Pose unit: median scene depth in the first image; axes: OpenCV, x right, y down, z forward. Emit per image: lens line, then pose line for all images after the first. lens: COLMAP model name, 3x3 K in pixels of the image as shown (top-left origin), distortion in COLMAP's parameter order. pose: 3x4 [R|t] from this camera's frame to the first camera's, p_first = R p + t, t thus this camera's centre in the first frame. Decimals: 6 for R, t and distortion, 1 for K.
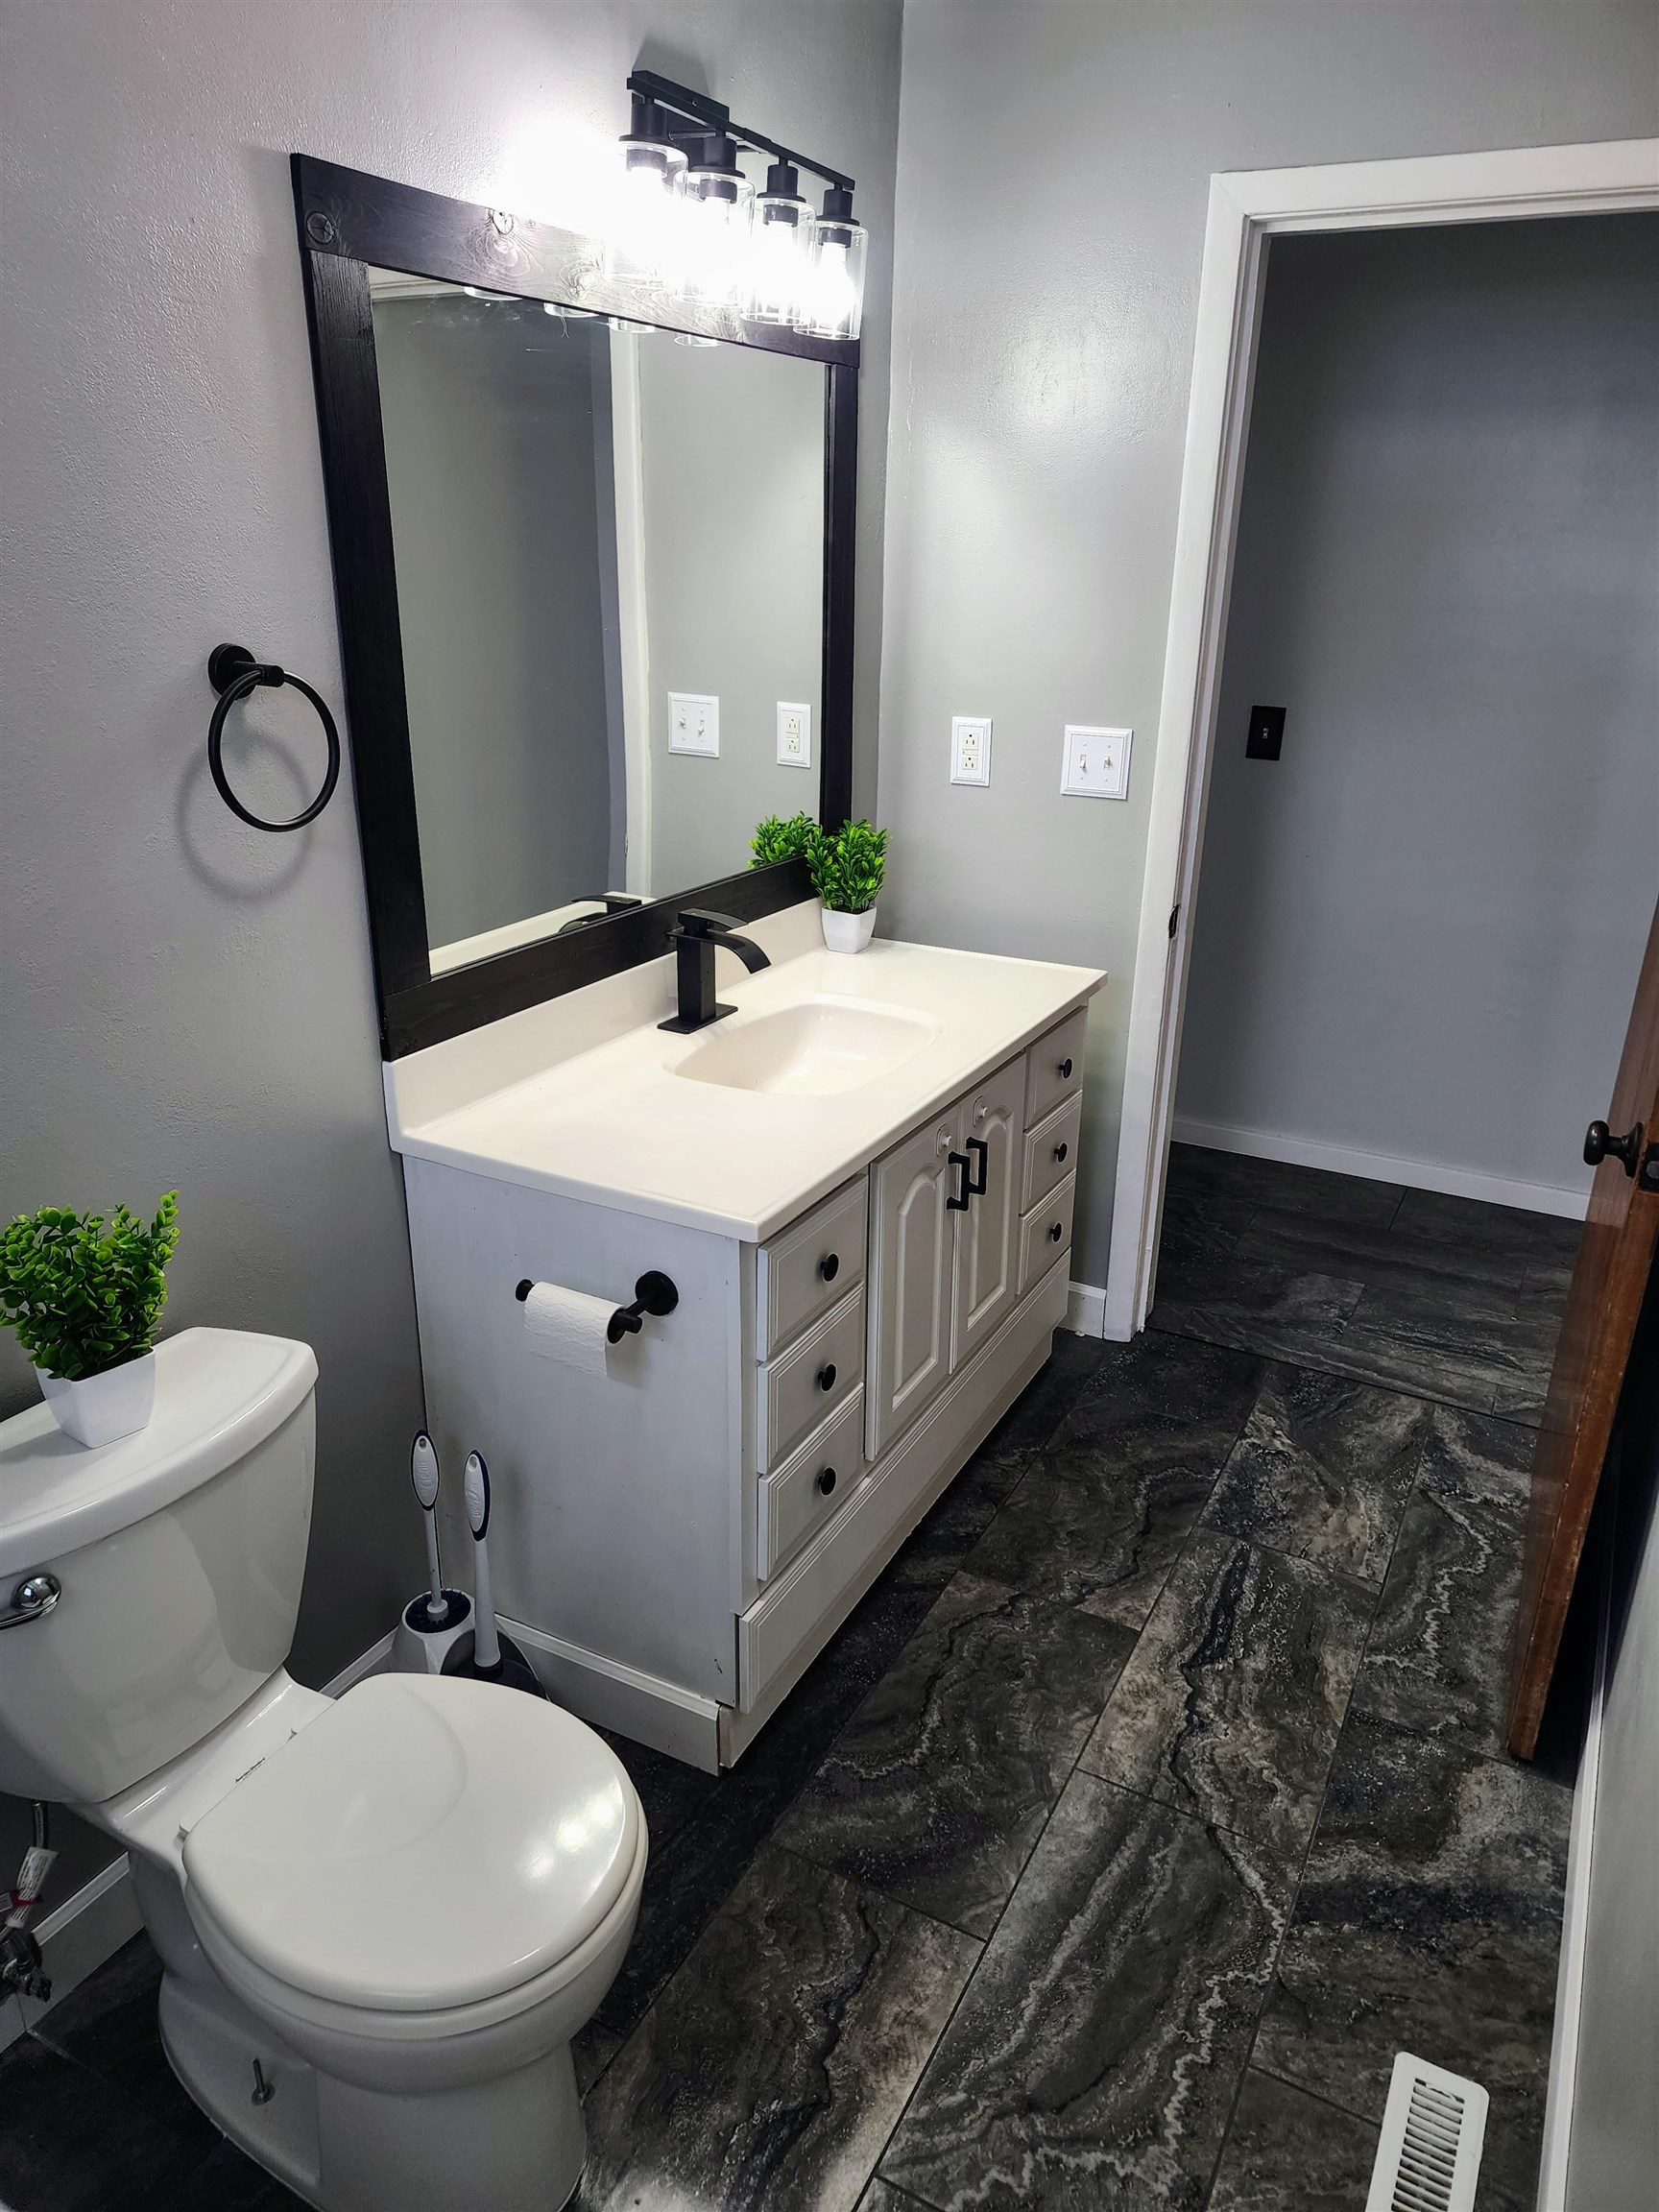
lens RADIAL K [[1487.1, 0, 823.3], [0, 1487.1, 1111.2], [0, 0, 1]] dist [0.053904, -0.056271]
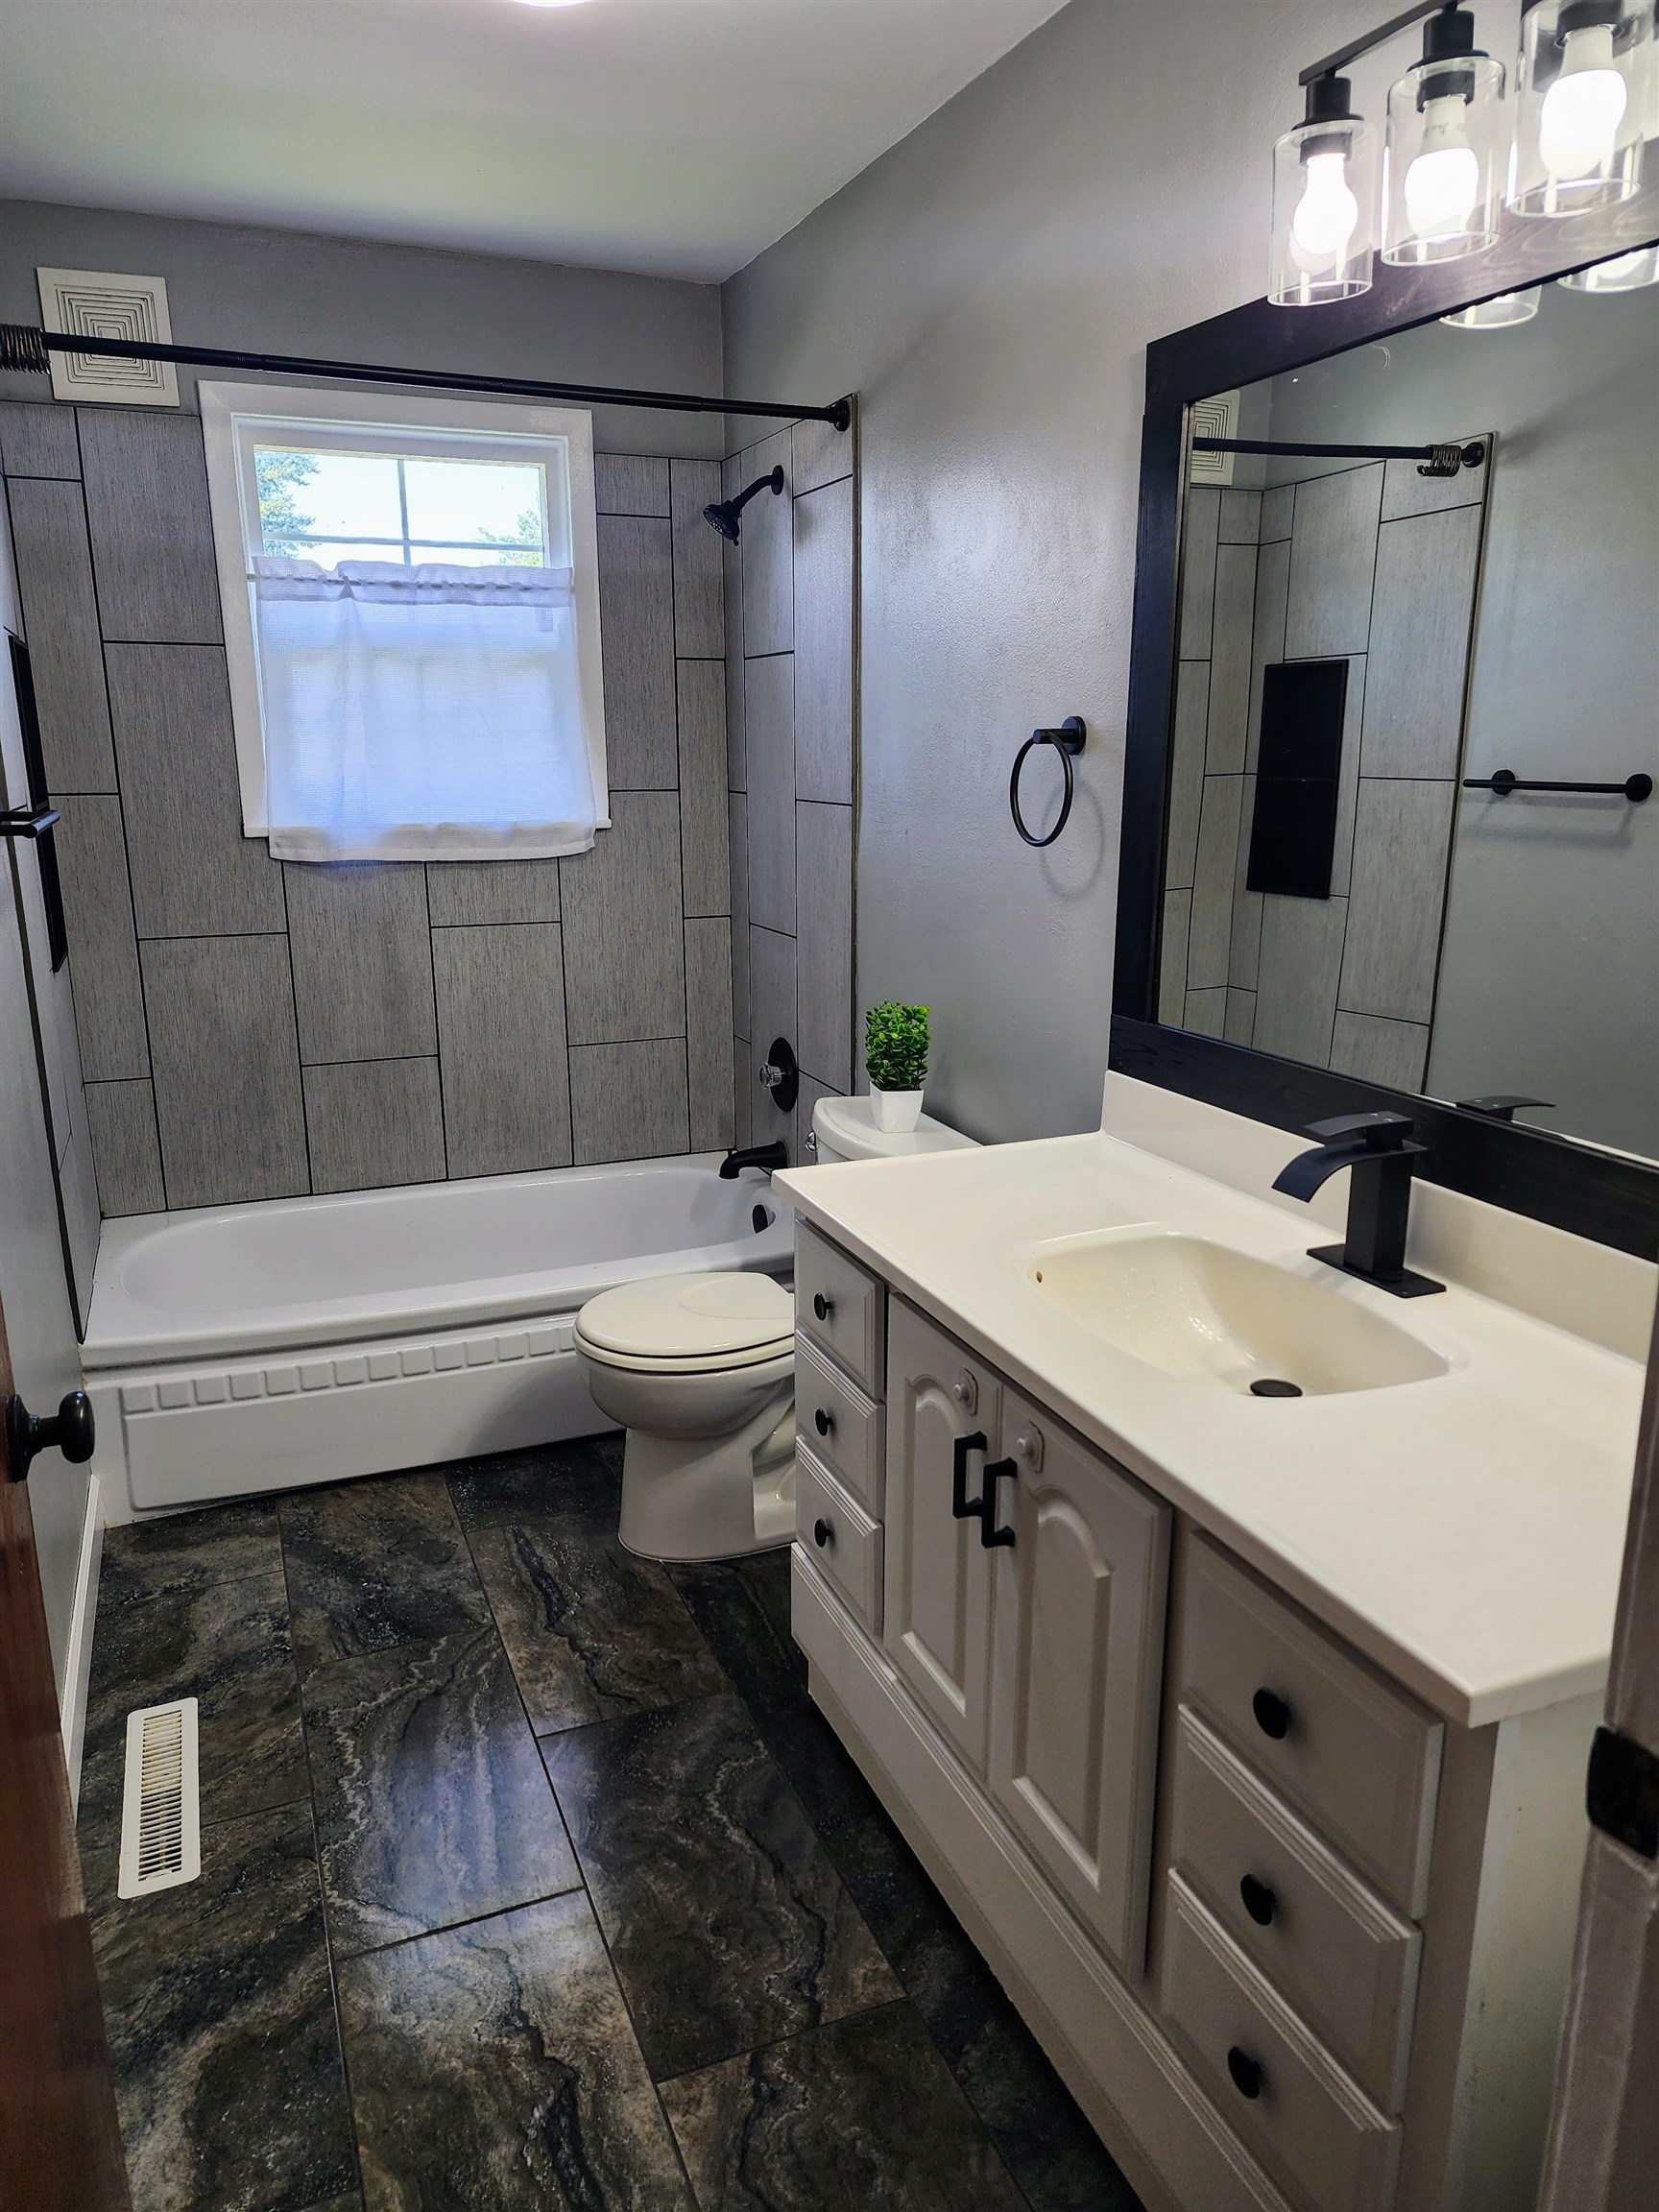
lens RADIAL K [[1487.1, 0, 823.3], [0, 1487.1, 1111.2], [0, 0, 1]] dist [0.053904, -0.056271]
pose [[-0.631837, 0.176376, -0.754767, 0.716685], [-0.286784, 0.851465, 0.439048, -0.437390], [0.720095, 0.493861, -0.487405, 1.368279]]
